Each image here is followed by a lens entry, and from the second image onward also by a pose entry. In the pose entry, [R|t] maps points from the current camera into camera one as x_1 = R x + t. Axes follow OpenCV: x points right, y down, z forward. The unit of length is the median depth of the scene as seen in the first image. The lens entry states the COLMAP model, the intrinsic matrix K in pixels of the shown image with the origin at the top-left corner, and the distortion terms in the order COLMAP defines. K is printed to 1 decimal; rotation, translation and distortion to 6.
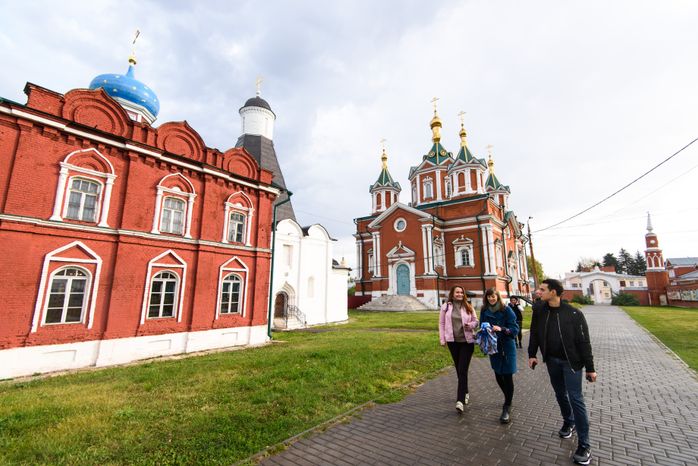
lens RADIAL K [[314.1, 0, 354.2], [0, 314.1, 234.6], [0, 0, 1]] dist [0.001638, -0.000169]
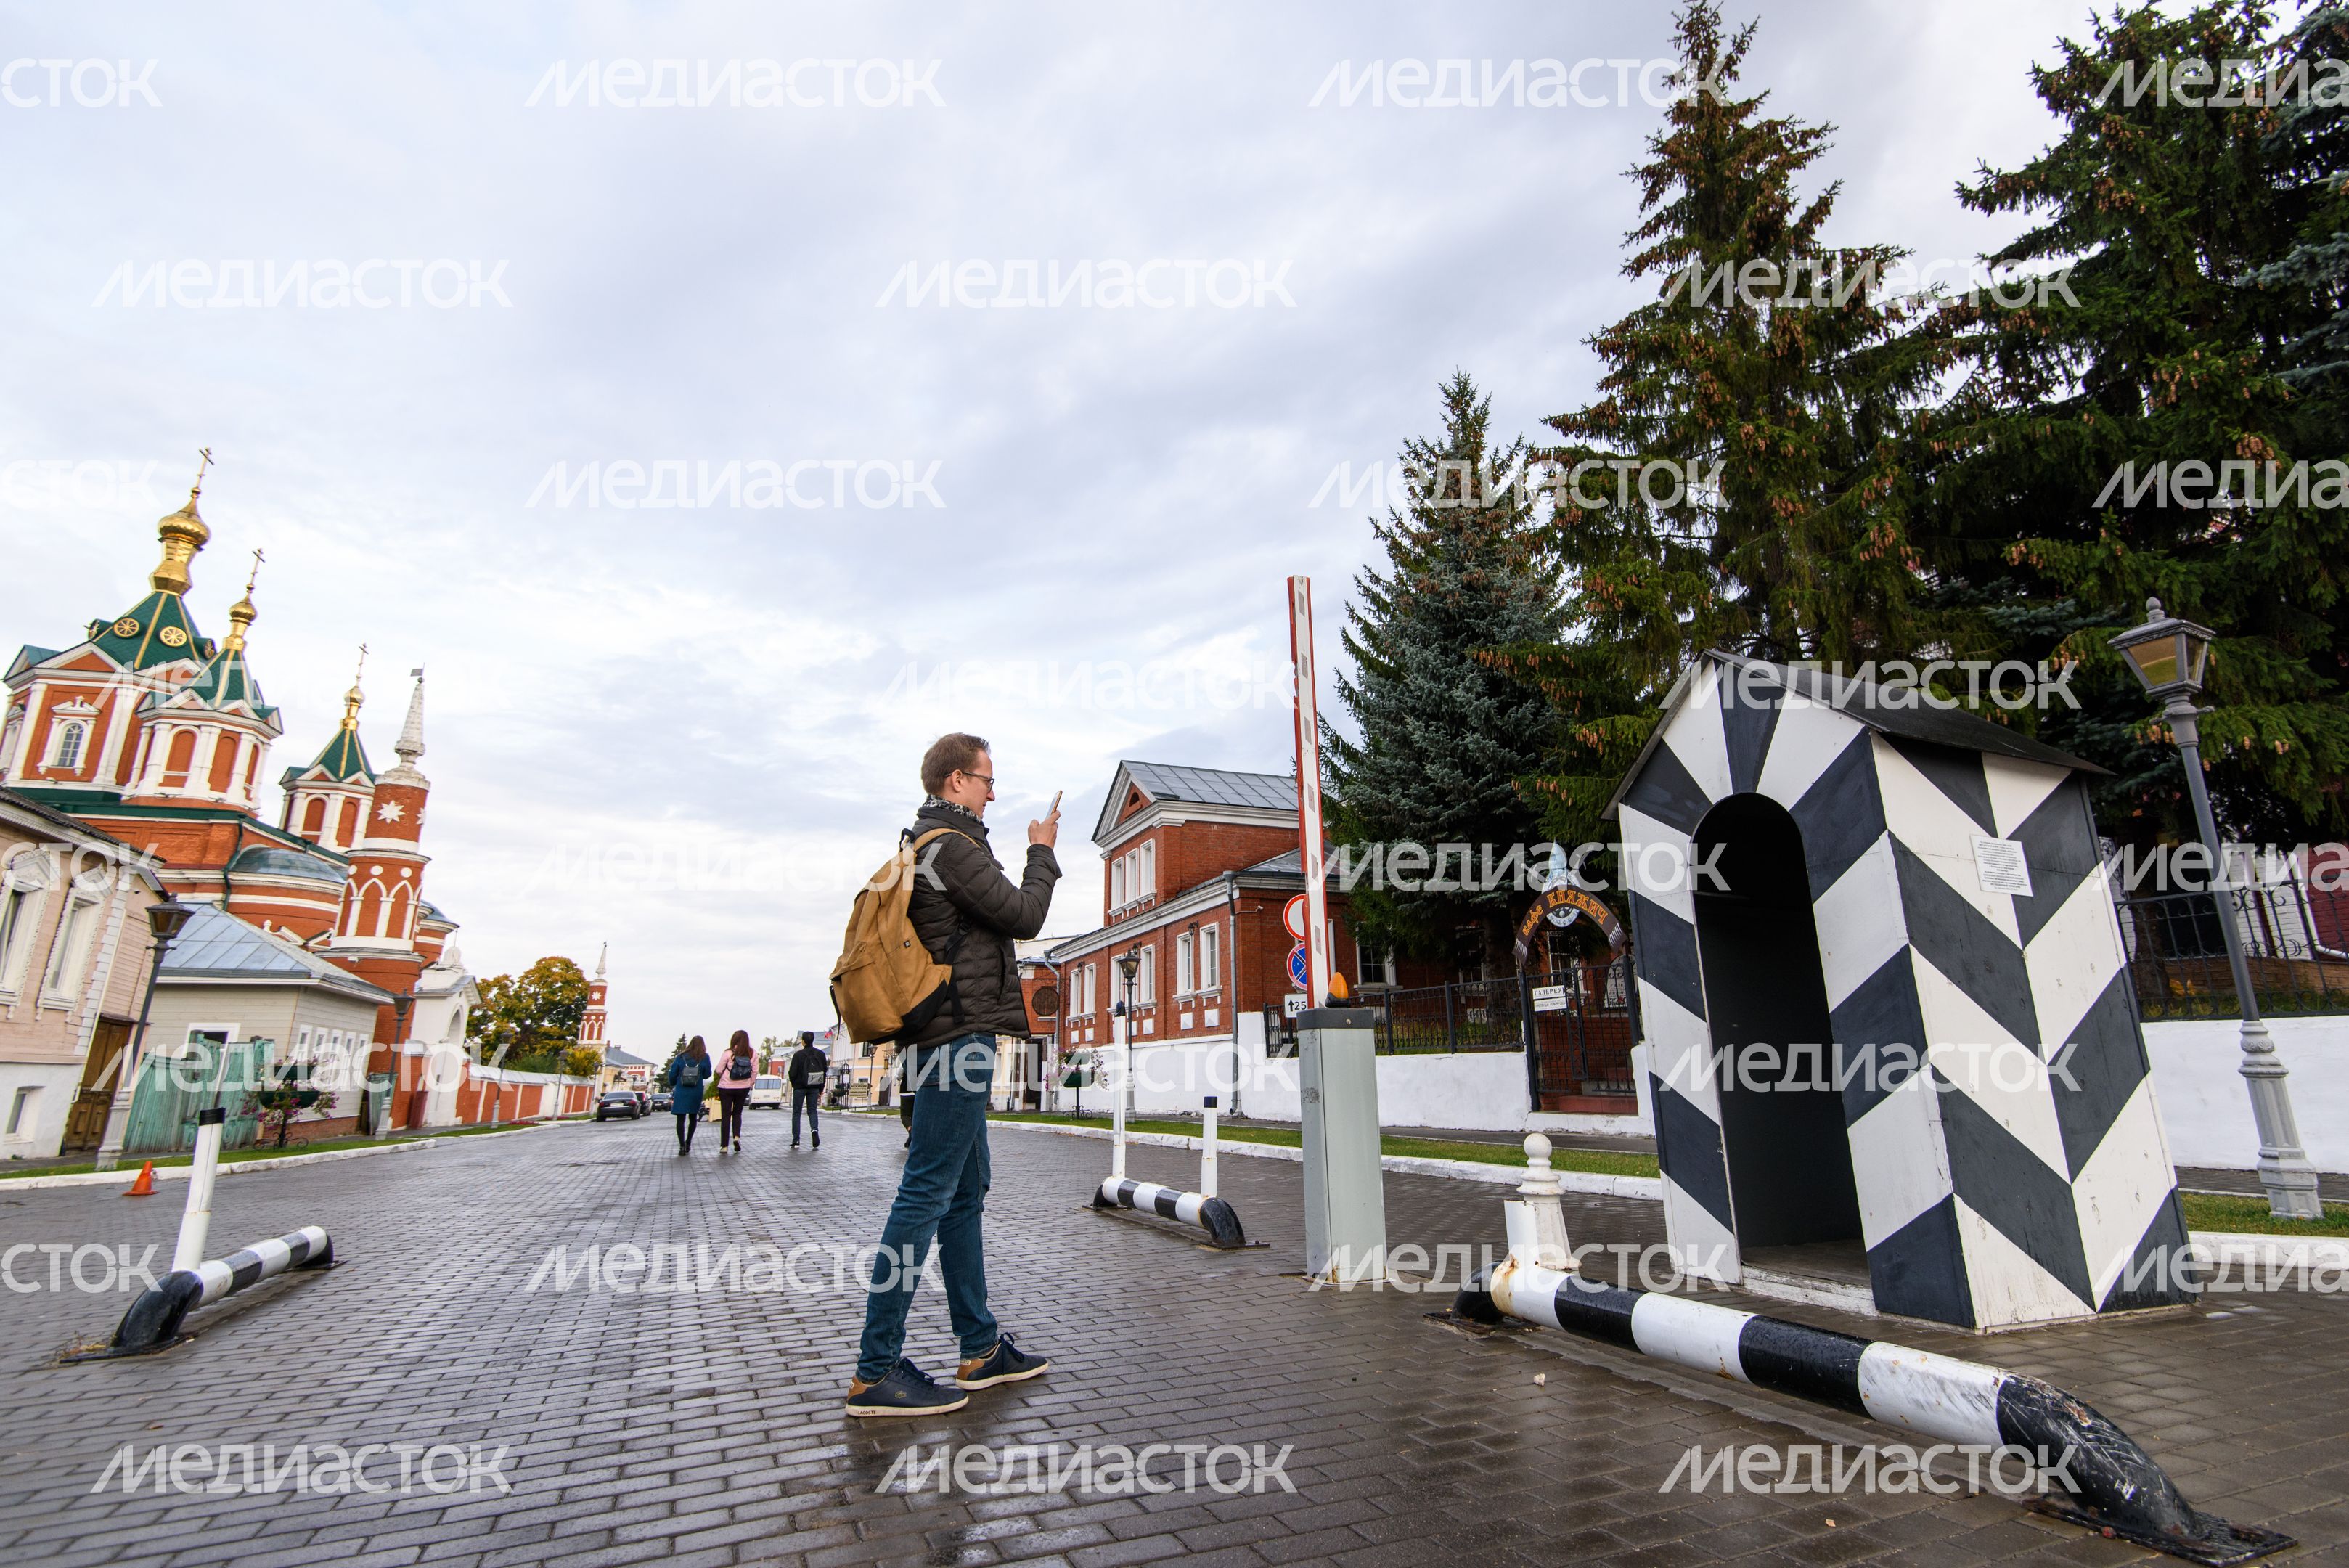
lens RADIAL K [[1060.6, 0, 1191.4], [0, 1060.6, 789.0], [0, 0, 1]] dist [0.002869, -0.000845]
pose [[0.579677, 0.206782, 0.788173, 0.063762], [-0.139632, 0.978166, -0.153932, -0.089777], [-0.802794, -0.020823, 0.595893, -0.448303]]
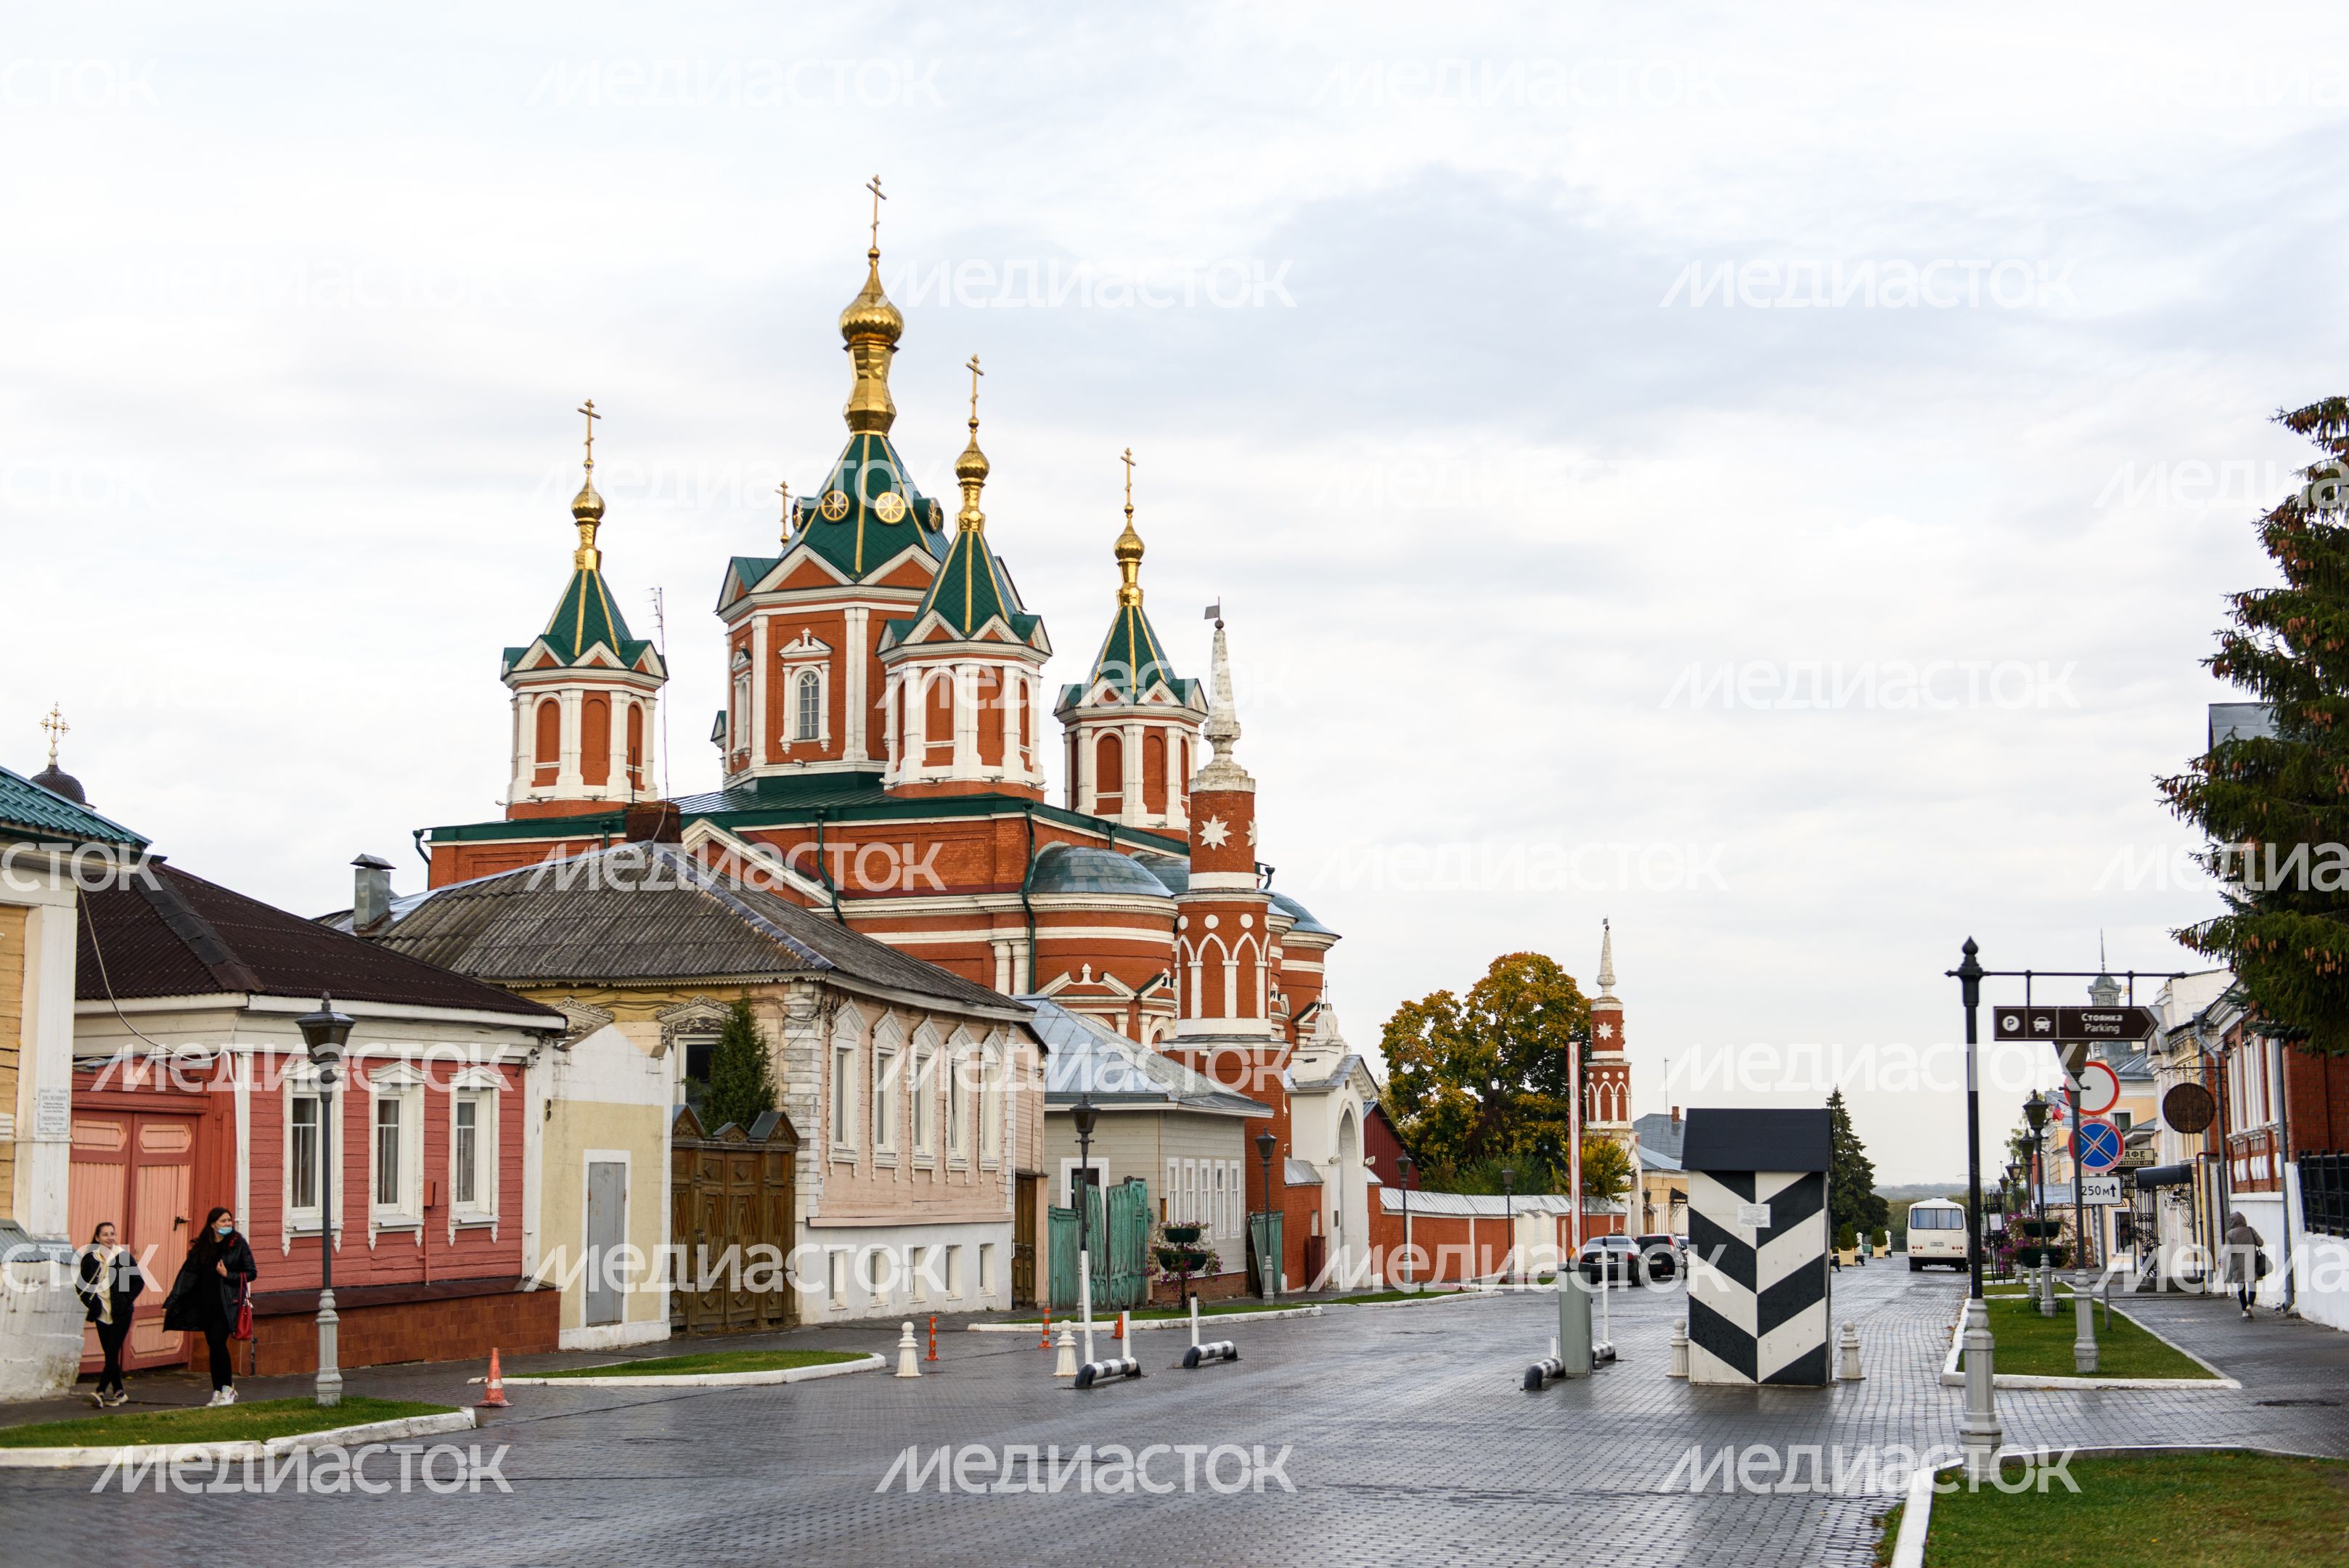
lens RADIAL K [[3120.1, 0, 1174.5], [0, 3120.1, 784.0], [0, 0, 1]] dist [0.007910, -0.009716]
pose [[0.959929, 0.033374, 0.278251, -0.081752], [-0.049102, 0.997554, 0.049749, -0.193020], [-0.275910, -0.061419, 0.959219, -0.902901]]
